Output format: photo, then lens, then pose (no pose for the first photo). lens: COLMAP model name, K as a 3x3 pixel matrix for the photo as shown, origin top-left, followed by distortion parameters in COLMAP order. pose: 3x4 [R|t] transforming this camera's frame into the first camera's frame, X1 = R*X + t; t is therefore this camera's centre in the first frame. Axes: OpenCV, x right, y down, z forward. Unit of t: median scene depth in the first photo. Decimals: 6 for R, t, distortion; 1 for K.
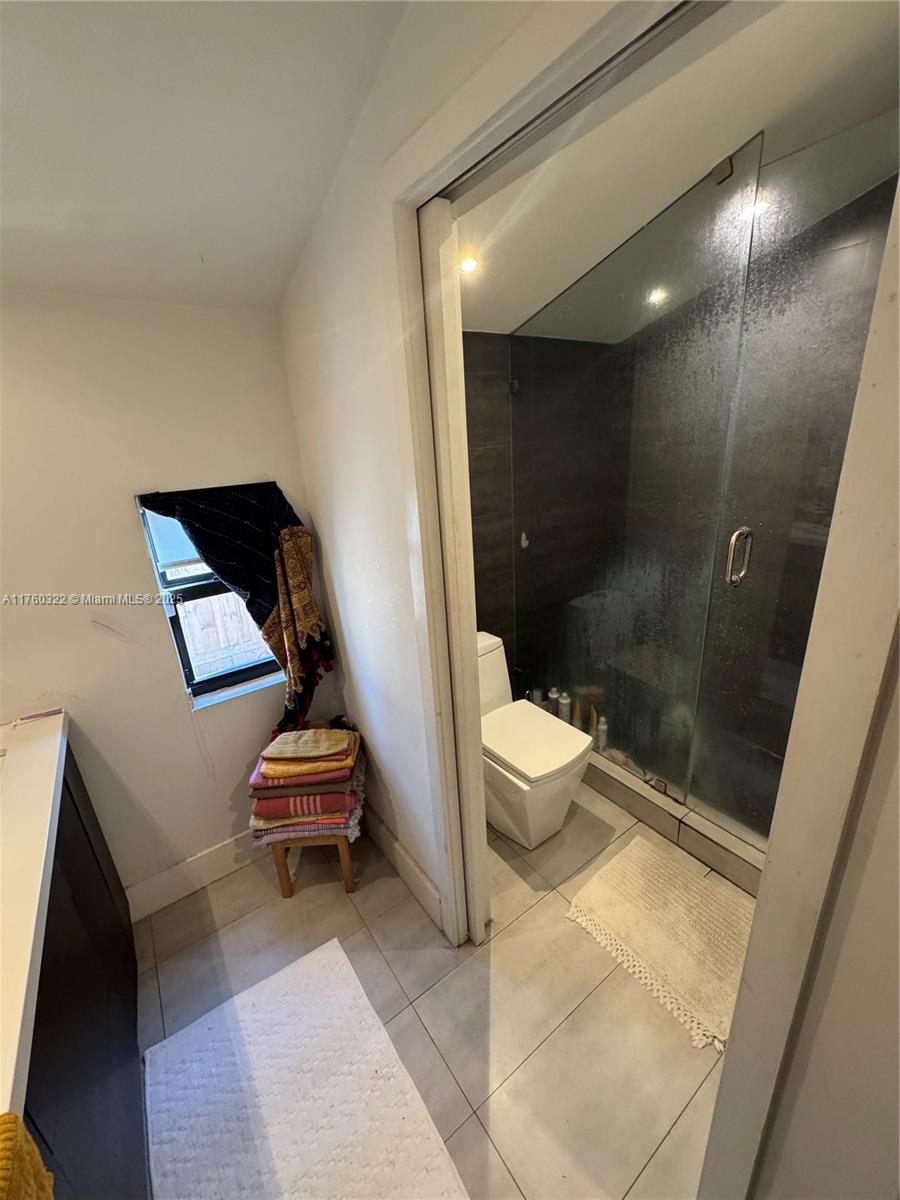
lens RADIAL K [[477.2, 0, 453.1], [0, 477.2, 598.5], [0, 0, 1]] dist [-0.002961, 0.000672]
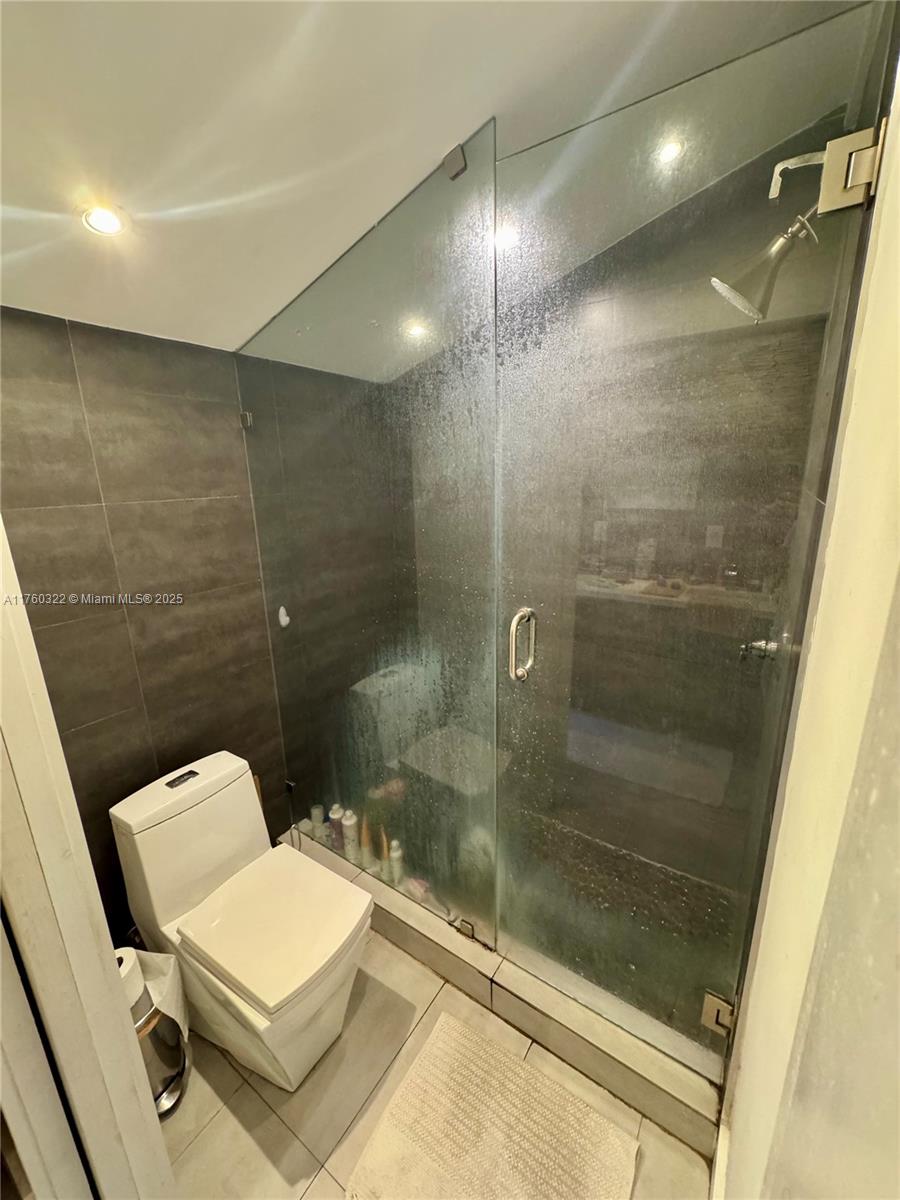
lens RADIAL K [[477.2, 0, 453.1], [0, 477.2, 598.5], [0, 0, 1]] dist [-0.002961, 0.000672]
pose [[0.935727, -0.049324, 0.349259, 0.186287], [0.080649, 0.993863, -0.075716, -0.095166], [-0.343381, 0.099017, 0.933962, 0.250096]]
